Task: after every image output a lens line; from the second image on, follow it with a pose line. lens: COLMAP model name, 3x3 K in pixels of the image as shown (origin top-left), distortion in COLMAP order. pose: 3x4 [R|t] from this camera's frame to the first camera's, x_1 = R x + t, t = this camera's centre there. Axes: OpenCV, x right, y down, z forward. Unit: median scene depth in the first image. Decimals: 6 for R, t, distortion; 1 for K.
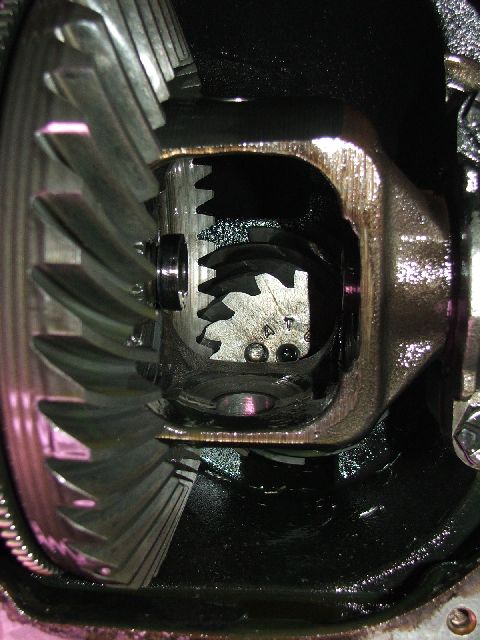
lens RADIAL K [[880.8, 0, 240.0], [0, 880.8, 320.0], [0, 0, 1]] dist [-0.117671, -0.024655]
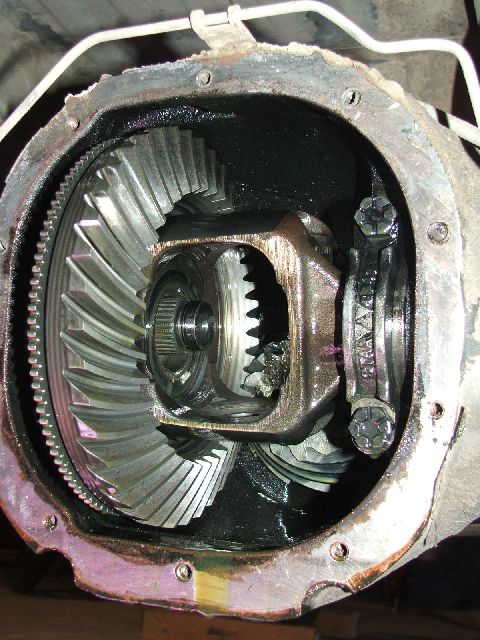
lens RADIAL K [[880.8, 0, 240.0], [0, 880.8, 320.0], [0, 0, 1]] dist [-0.117671, -0.024655]
pose [[0.951791, 0.006519, -0.306679, 0.551727], [-0.062178, 0.983120, -0.172072, 0.232050], [0.300380, 0.182845, 0.936130, -0.499277]]
